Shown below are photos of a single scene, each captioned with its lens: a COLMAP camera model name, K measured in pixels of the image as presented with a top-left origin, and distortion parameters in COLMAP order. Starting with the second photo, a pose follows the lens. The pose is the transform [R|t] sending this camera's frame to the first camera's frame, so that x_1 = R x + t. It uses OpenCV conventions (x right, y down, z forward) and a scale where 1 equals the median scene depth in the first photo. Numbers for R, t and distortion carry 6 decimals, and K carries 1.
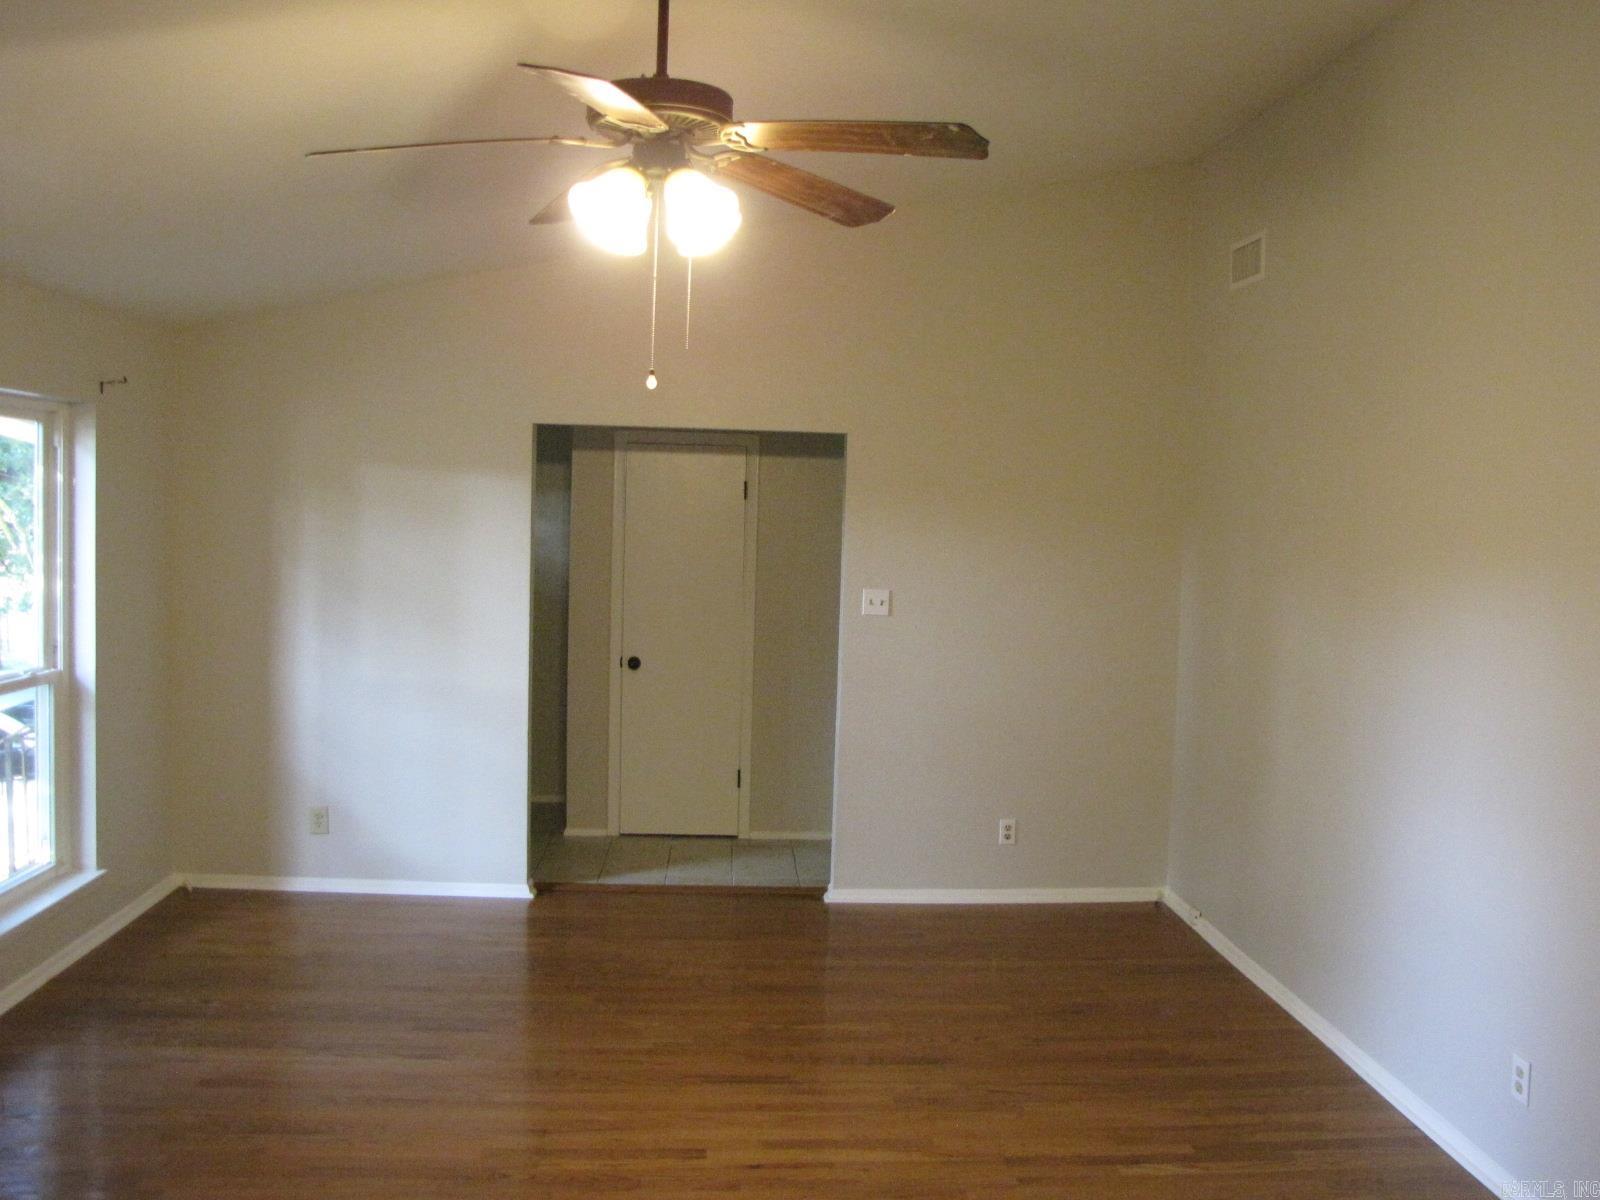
lens RADIAL K [[1326.1, 0, 800.0], [0, 1326.1, 600.0], [0, 0, 1]] dist [-0.198655, 0.168239]
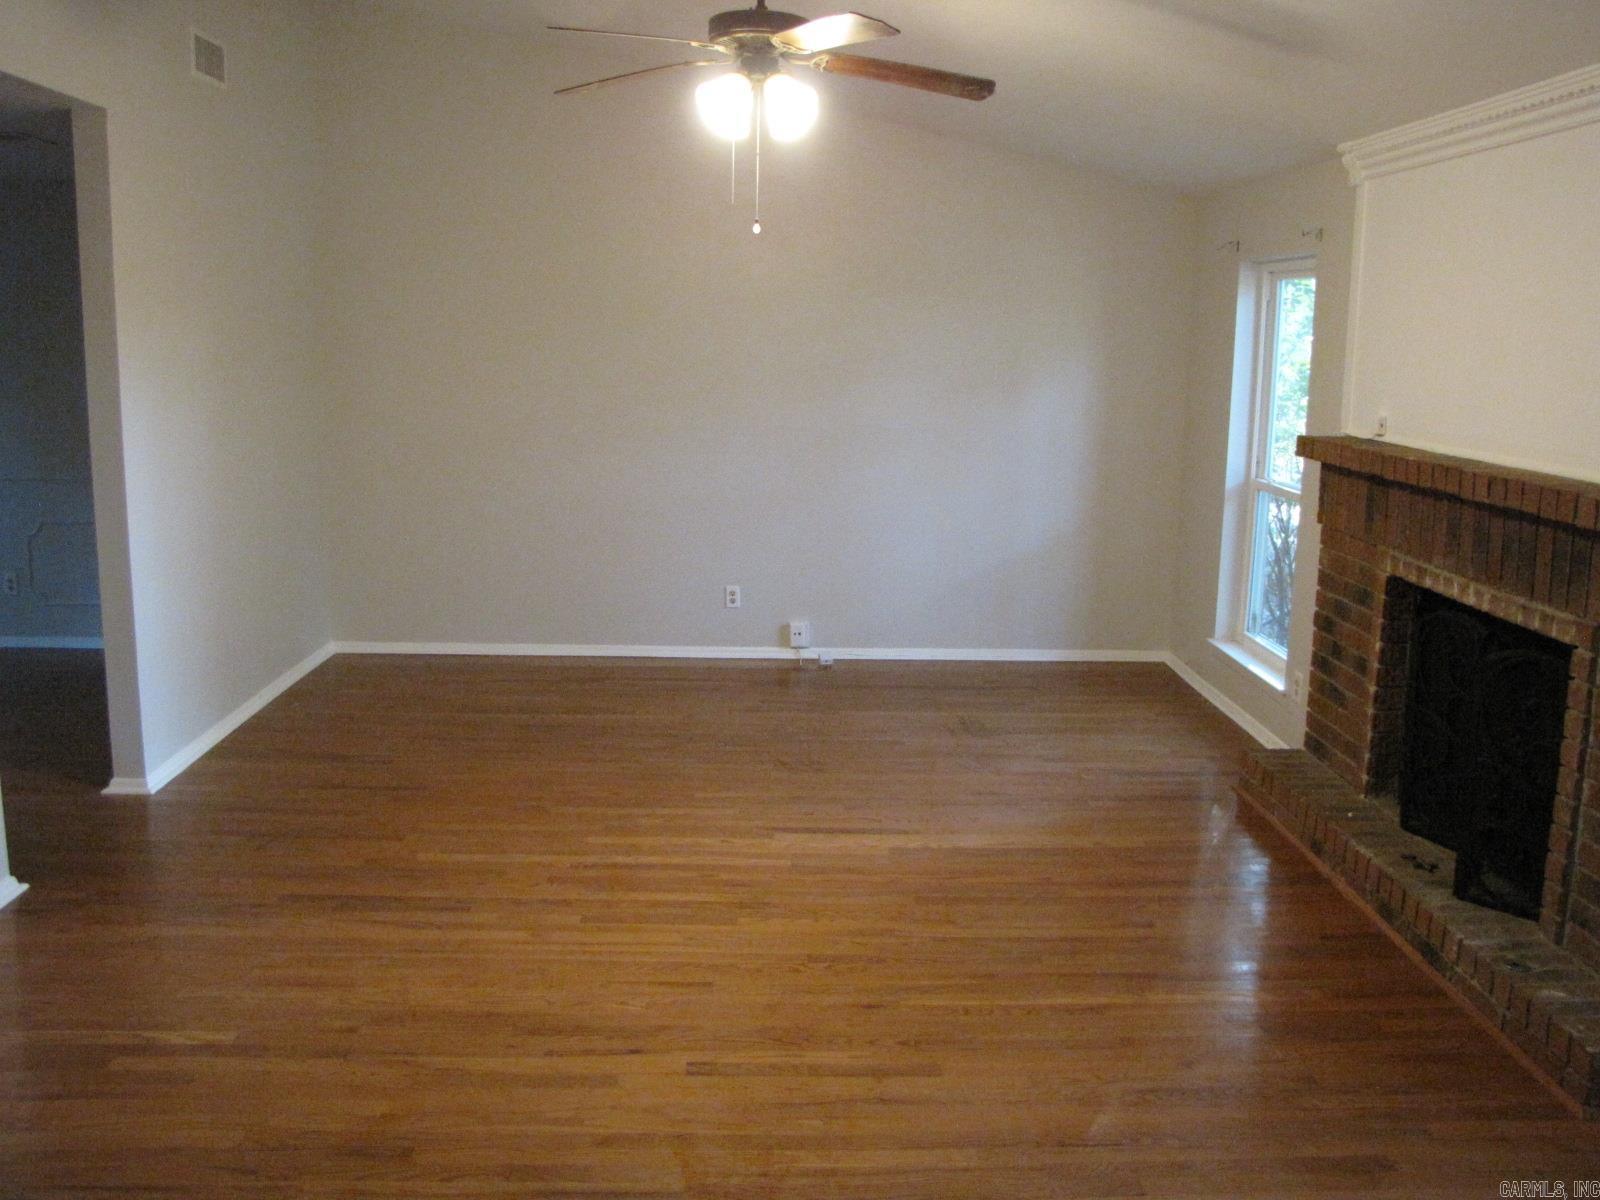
lens RADIAL K [[1352.9, 0, 804.6], [0, 1352.9, 546.1], [0, 0, 1]] dist [-0.191691, 0.191950]
pose [[-0.998784, -0.048754, 0.007264, -0.142013], [-0.045909, 0.973738, 0.222993, -0.115406], [-0.017945, 0.222388, -0.974793, 1.788509]]
